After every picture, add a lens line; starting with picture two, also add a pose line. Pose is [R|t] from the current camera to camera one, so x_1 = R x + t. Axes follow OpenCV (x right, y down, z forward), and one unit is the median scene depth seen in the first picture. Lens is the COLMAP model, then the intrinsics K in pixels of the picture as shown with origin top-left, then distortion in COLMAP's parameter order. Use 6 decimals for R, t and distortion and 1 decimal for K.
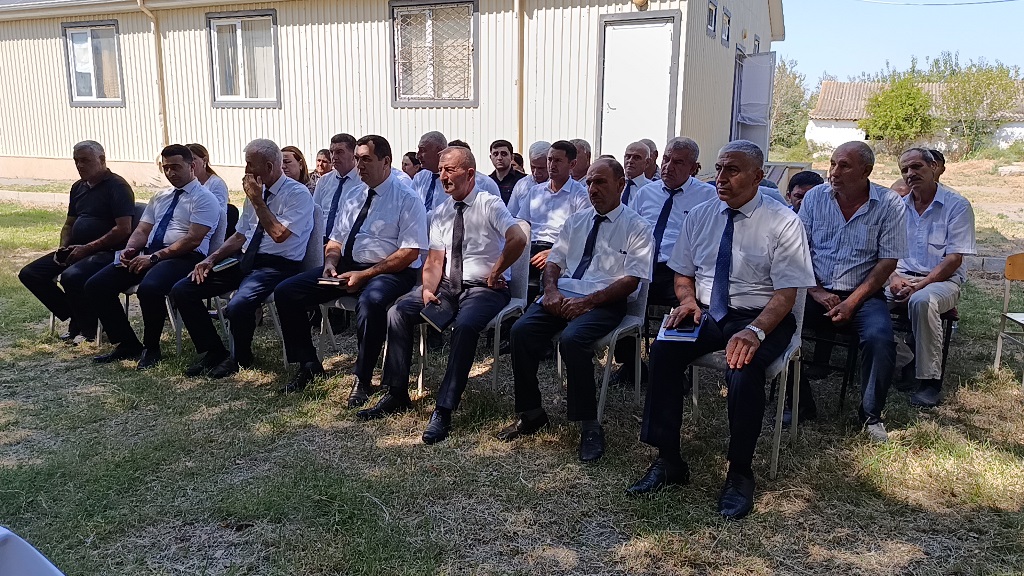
lens RADIAL K [[711.1, 0, 535.4], [0, 711.1, 289.1], [0, 0, 1]] dist [0.006372, -0.027296]
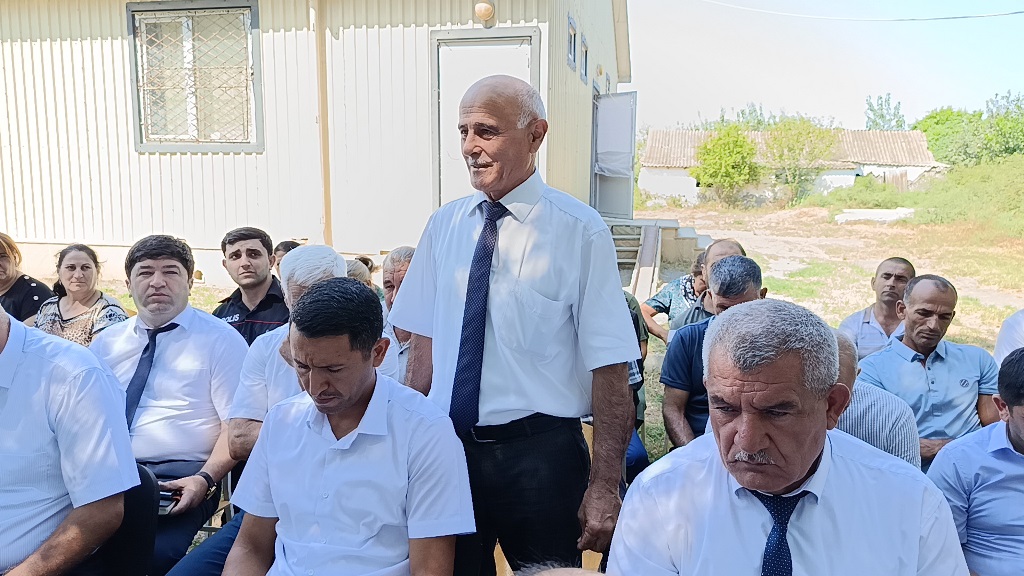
lens RADIAL K [[711.1, 0, 517.2], [0, 711.1, 278.4], [0, 0, 1]] dist [0.006372, -0.027296]
pose [[0.976858, -0.028426, 0.211990, 0.011494], [0.044093, 0.996604, -0.069547, -0.057530], [-0.209293, 0.077285, 0.974794, 0.214857]]
